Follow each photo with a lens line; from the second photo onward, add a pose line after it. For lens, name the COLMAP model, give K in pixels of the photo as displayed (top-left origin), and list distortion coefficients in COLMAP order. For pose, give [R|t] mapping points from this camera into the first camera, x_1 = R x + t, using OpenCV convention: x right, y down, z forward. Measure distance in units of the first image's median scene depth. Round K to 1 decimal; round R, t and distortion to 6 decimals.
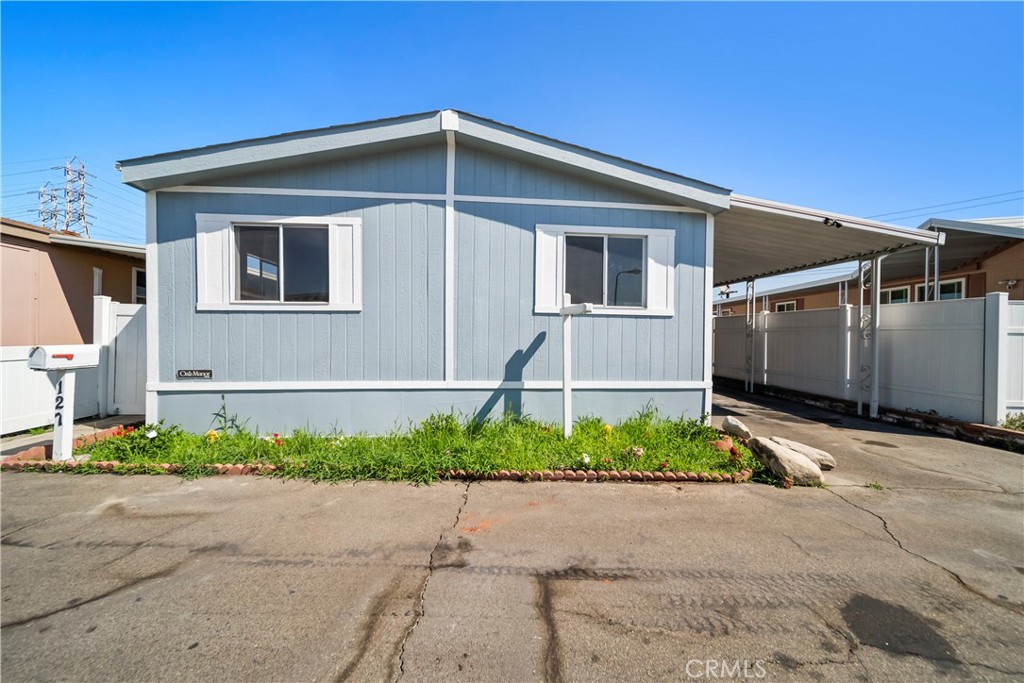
lens RADIAL K [[360.1, 0, 511.1], [0, 360.1, 344.3], [0, 0, 1]] dist [0.004728, -0.000507]
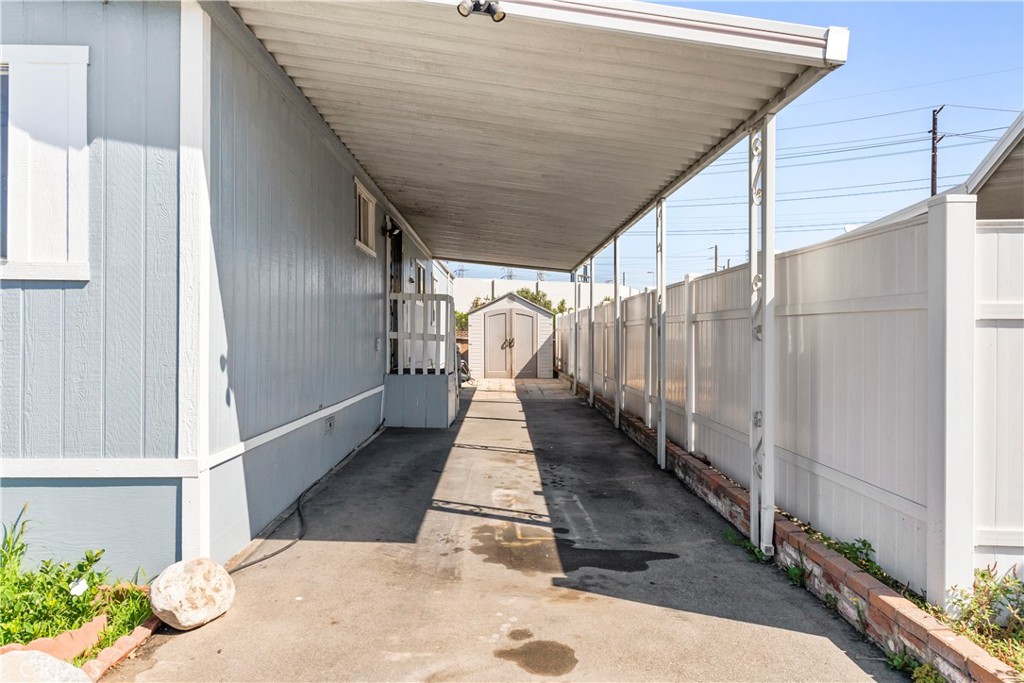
lens RADIAL K [[740.1, 0, 511.4], [0, 740.1, 338.2], [0, 0, 1]] dist [-0.000231, -0.000736]
pose [[0.994428, -0.004780, -0.105306, 0.968892], [0.003571, 0.999926, -0.011666, -0.007682], [0.105354, 0.011225, 0.994371, 0.279457]]
